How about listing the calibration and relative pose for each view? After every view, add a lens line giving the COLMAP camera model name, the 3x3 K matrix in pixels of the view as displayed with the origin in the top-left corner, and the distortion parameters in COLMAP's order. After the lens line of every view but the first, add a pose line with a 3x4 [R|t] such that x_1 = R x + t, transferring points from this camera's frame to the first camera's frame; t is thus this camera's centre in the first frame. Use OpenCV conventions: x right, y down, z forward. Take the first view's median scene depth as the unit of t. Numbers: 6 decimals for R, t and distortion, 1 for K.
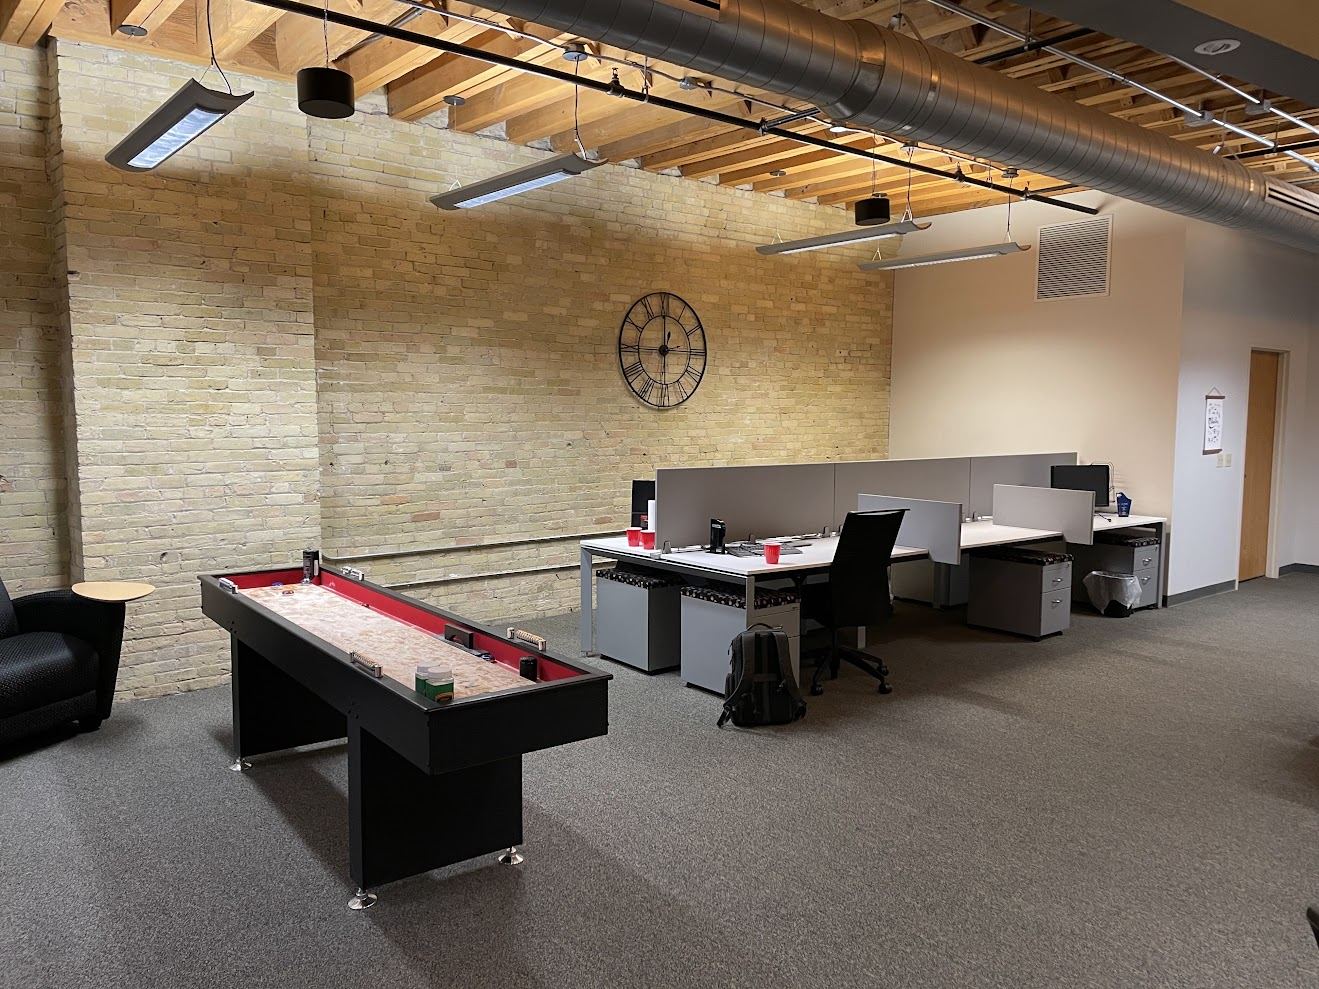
lens RADIAL K [[1010.7, 0, 661.0], [0, 1010.7, 492.8], [0, 0, 1]] dist [0.052823, -0.037879]
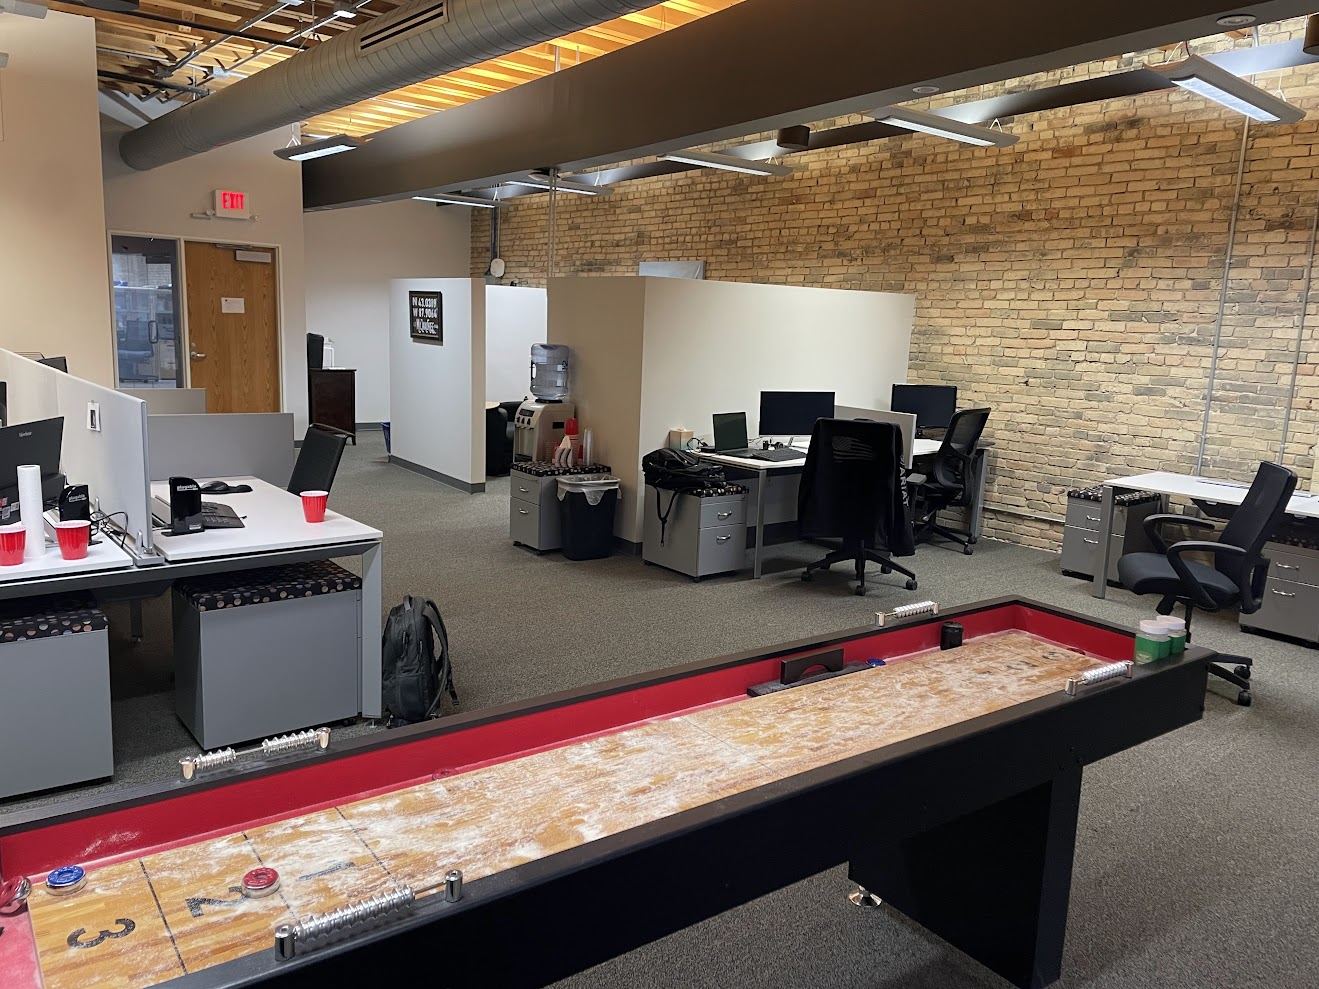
lens RADIAL K [[1010.7, 0, 658.9], [0, 1010.7, 496.1], [0, 0, 1]] dist [0.052823, -0.037879]
pose [[0.024333, -0.188597, 0.981753, -0.716460], [0.043444, 0.981316, 0.187436, -0.089013], [-0.998760, 0.038090, 0.032072, 0.898225]]
